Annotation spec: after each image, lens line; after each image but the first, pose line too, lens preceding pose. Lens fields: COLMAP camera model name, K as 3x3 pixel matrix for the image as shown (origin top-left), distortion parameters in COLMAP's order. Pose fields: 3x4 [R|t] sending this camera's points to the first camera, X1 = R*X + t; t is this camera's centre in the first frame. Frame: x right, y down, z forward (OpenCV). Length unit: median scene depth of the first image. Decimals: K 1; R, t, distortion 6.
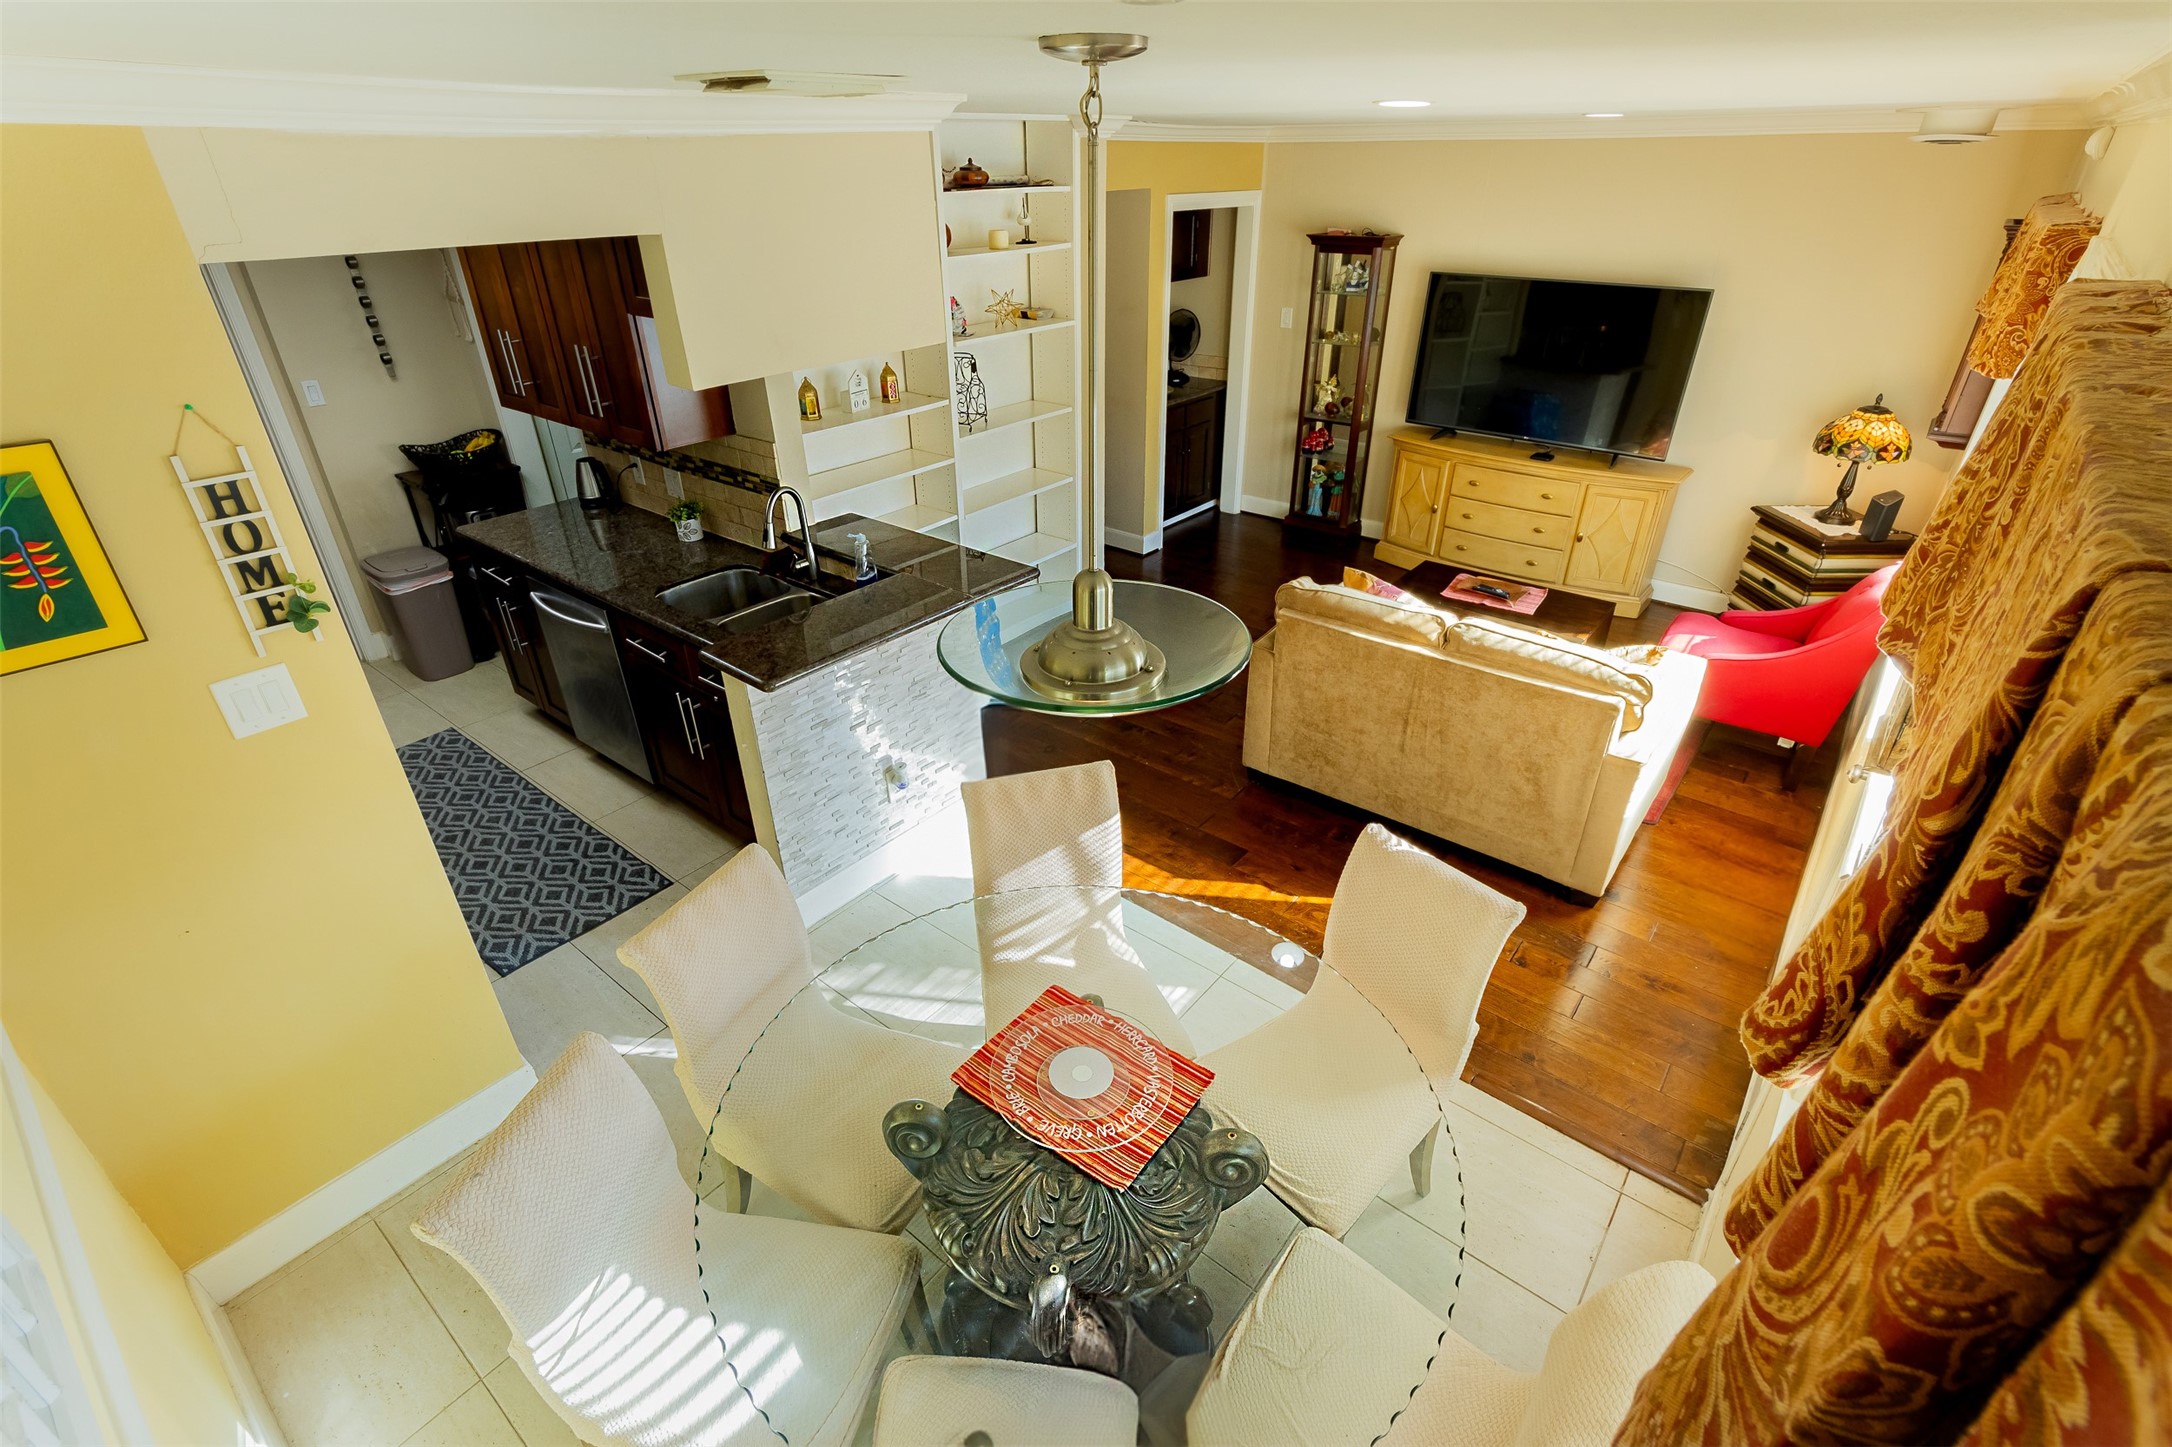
lens RADIAL K [[1006.6, 0, 1086.0], [0, 1006.6, 723.5], [0, 0, 1]] dist [0.004132, 0.000106]
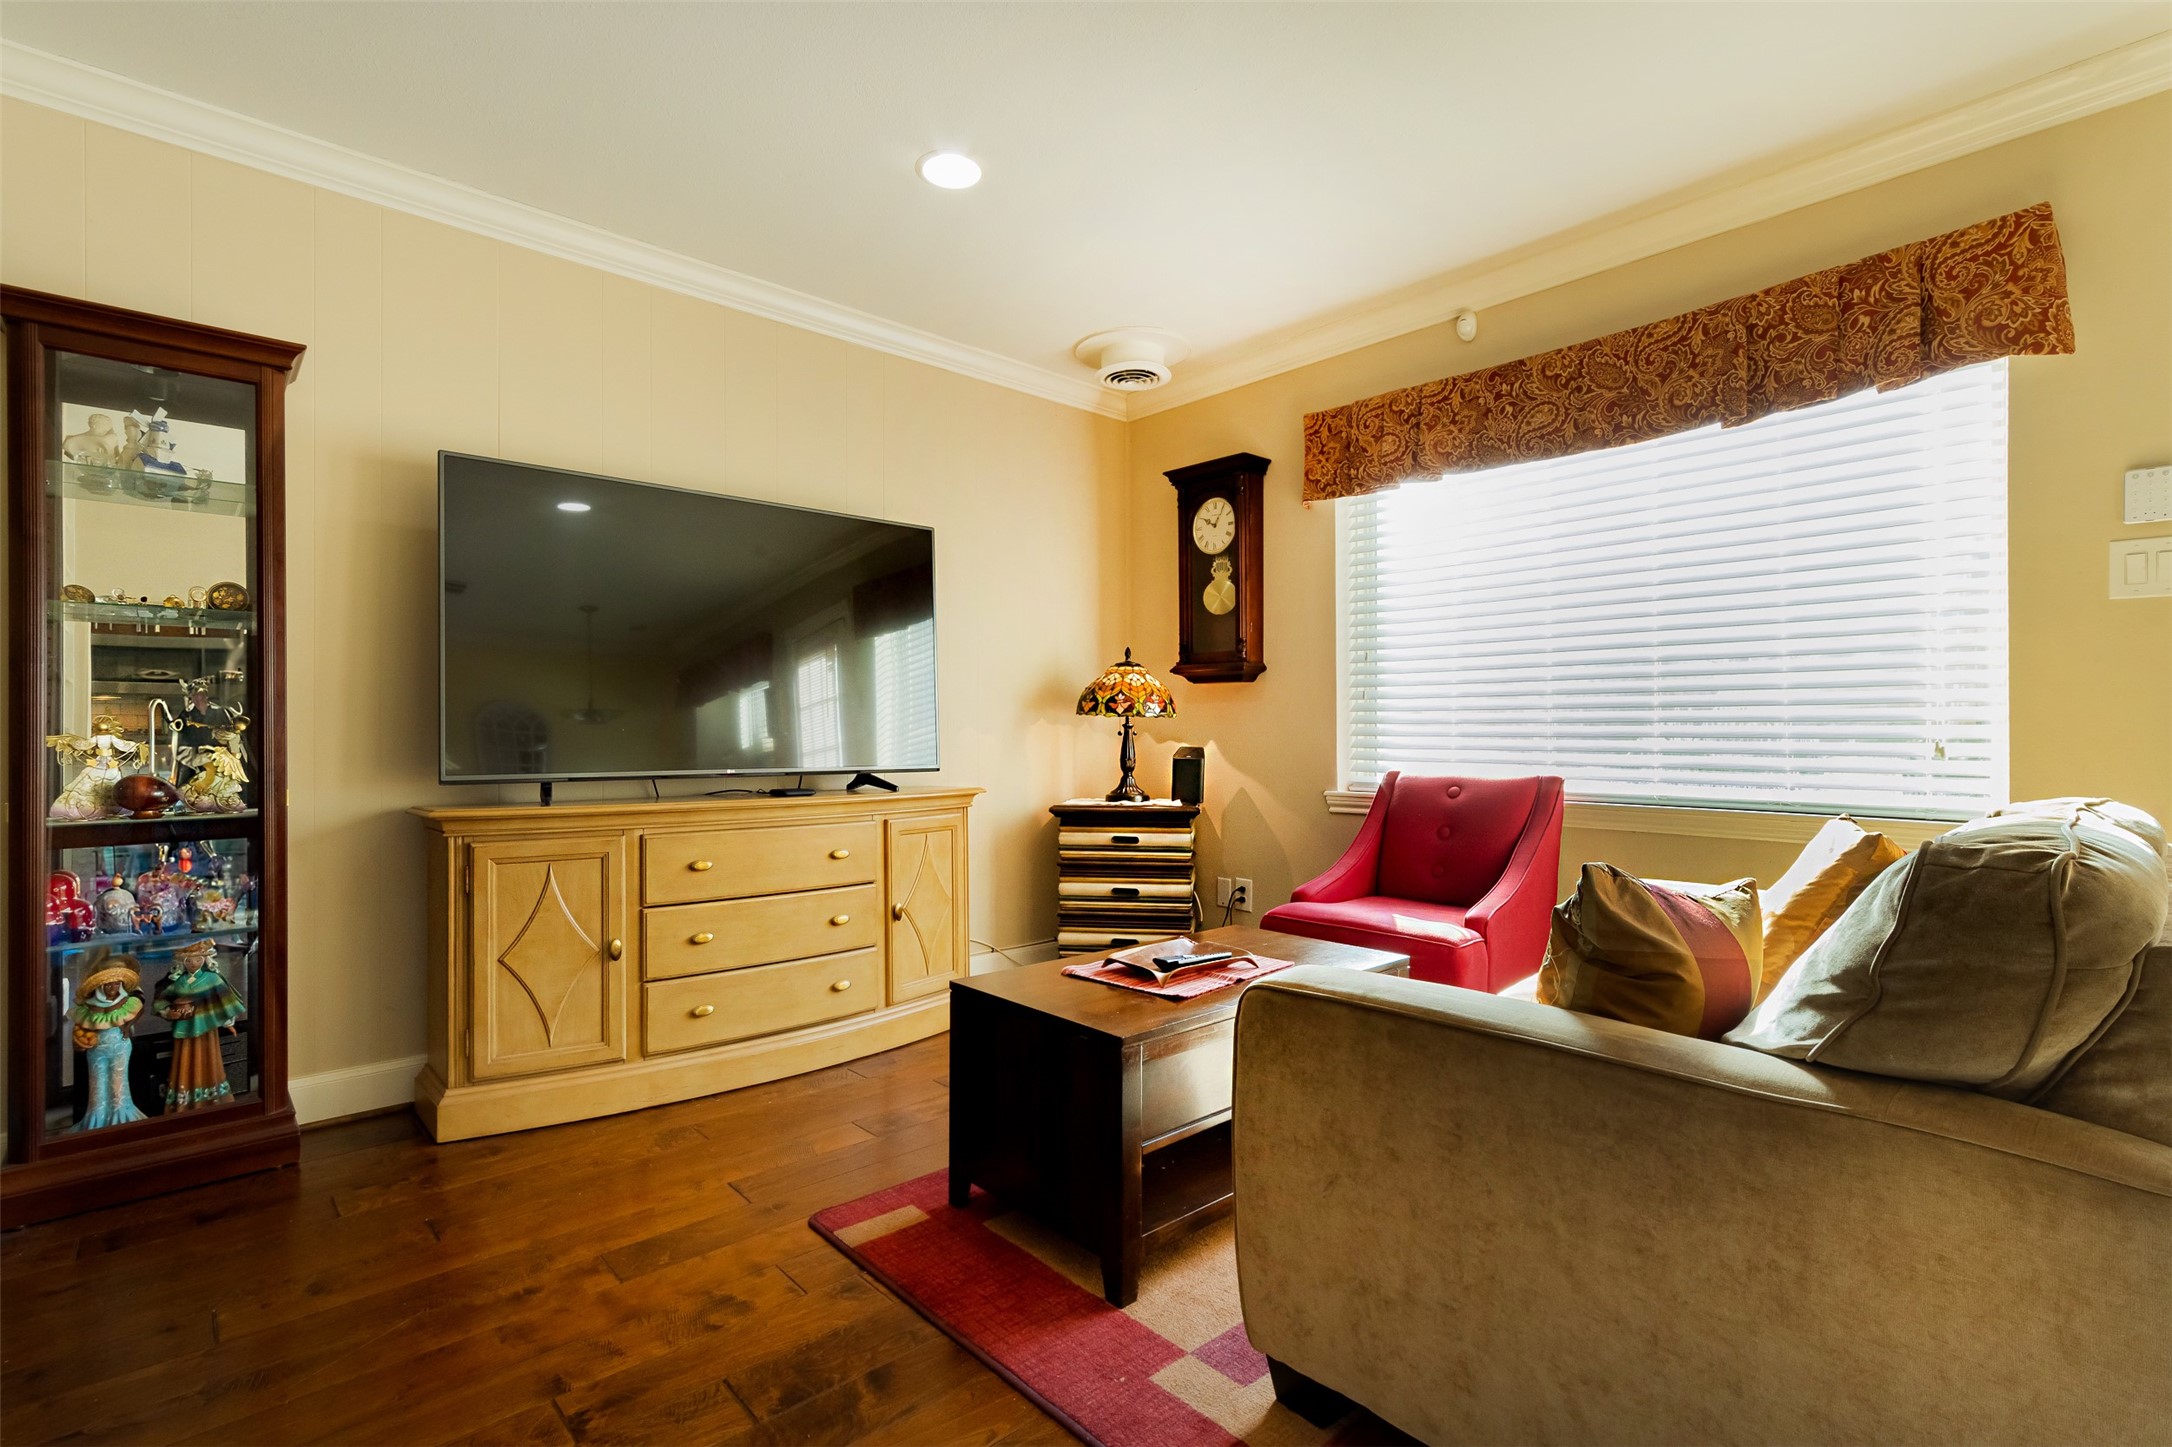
lens RADIAL K [[1003.1, 0, 1086.0], [0, 1003.1, 723.5], [0, 0, 1]] dist [0.000705, 0.000120]
pose [[0.147506, 0.015273, 0.988943, -0.047888], [0.484665, 0.870488, -0.085734, -0.196710], [-0.862173, 0.491953, 0.121000, 0.876119]]
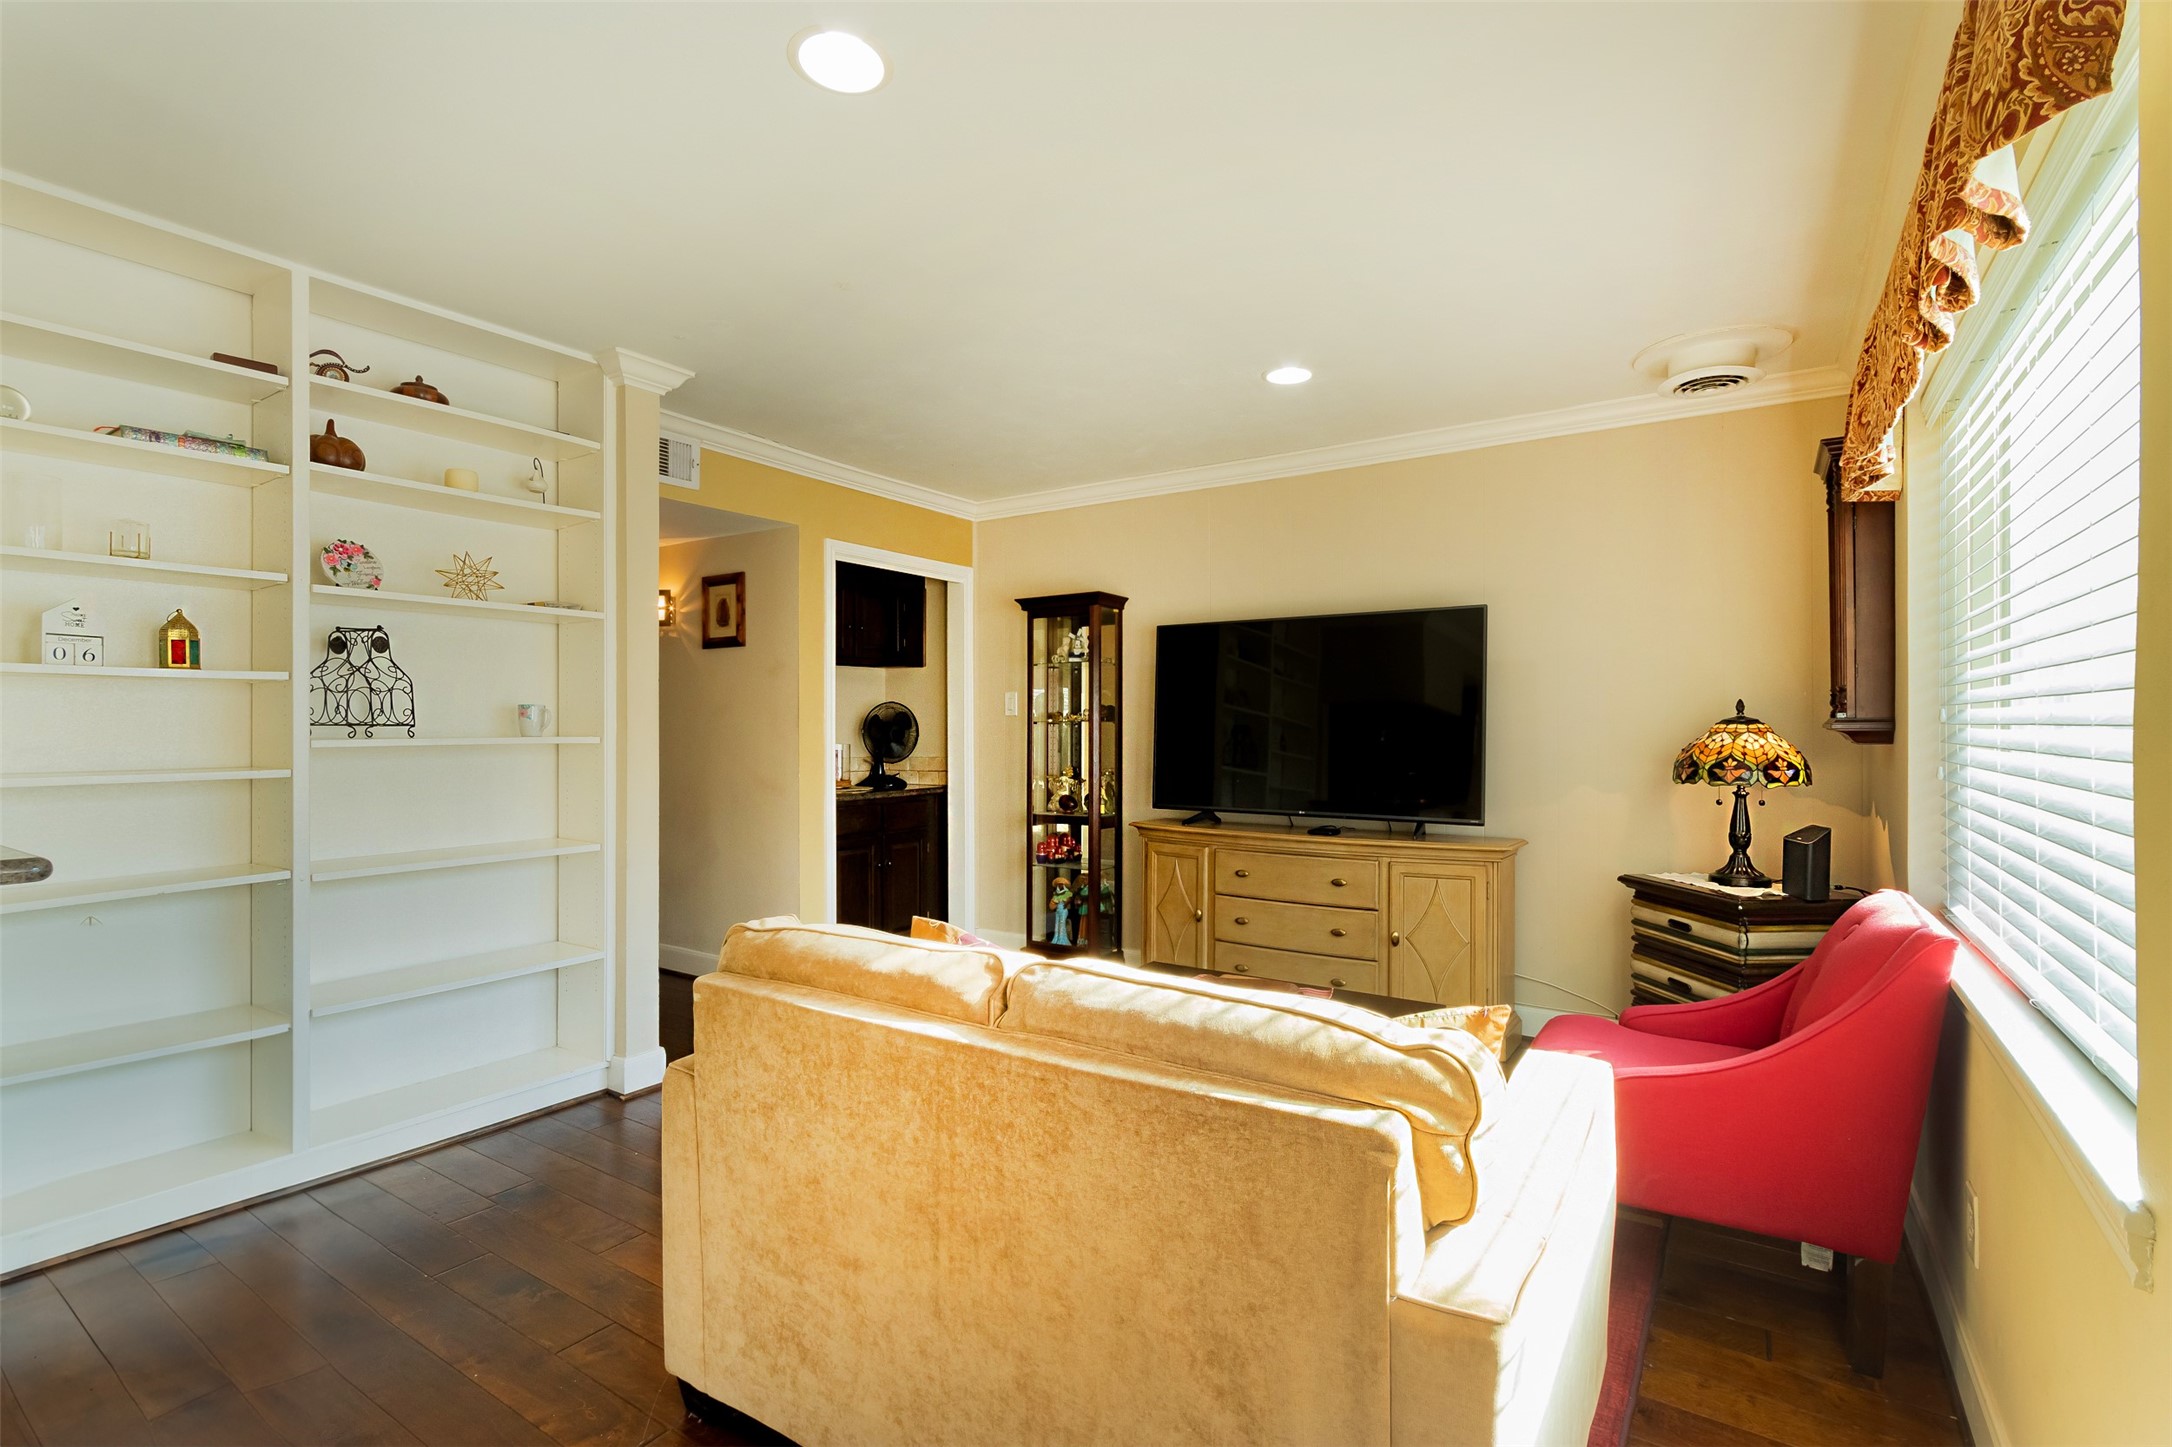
lens RADIAL K [[1003.1, 0, 1086.0], [0, 1003.1, 723.5], [0, 0, 1]] dist [0.000705, 0.000120]
pose [[0.995993, 0.004433, 0.089321, 0.243665], [0.040366, 0.868957, -0.493239, 0.016128], [-0.079803, 0.494869, 0.865296, 0.395506]]
